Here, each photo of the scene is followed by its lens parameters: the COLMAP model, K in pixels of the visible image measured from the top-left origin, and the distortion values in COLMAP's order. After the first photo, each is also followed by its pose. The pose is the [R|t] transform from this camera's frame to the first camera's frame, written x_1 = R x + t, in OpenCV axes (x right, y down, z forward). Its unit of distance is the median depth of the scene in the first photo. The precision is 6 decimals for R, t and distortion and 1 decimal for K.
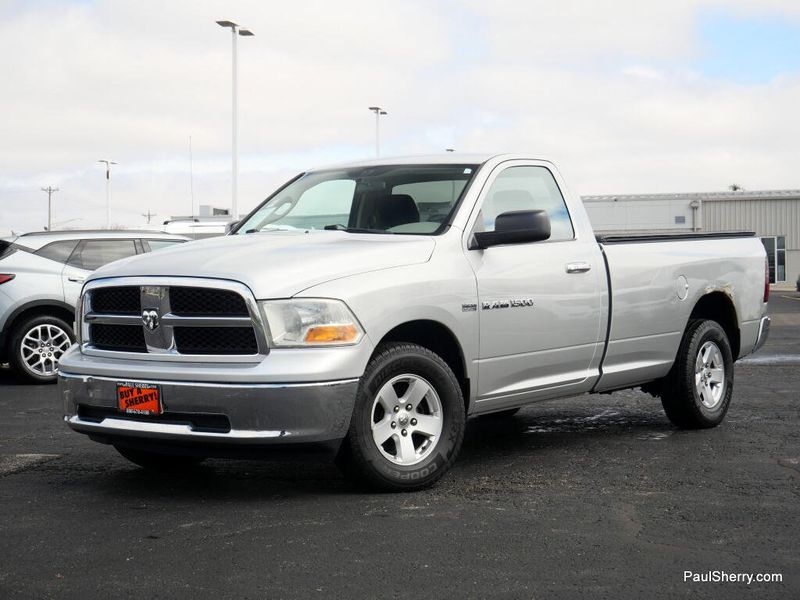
lens RADIAL K [[1474.4, 0, 400.0], [0, 1474.4, 300.0], [0, 0, 1]] dist [0.048663, 0.130498]
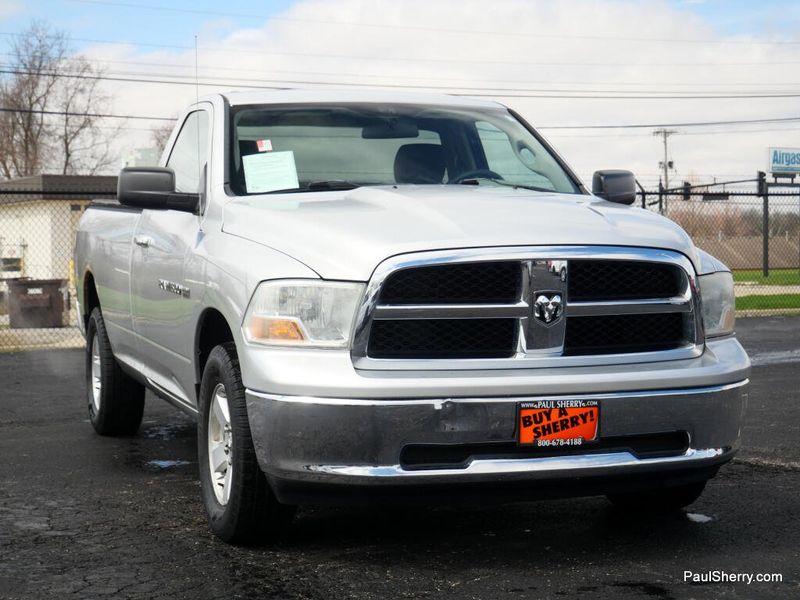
lens RADIAL K [[1474.4, 0, 400.0], [0, 1474.4, 300.0], [0, 0, 1]] dist [0.048663, 0.130498]
pose [[0.573856, -0.032230, 0.818321, -0.775993], [0.022517, 0.999468, 0.023575, -0.008587], [-0.818646, 0.004898, 0.574277, 0.660311]]
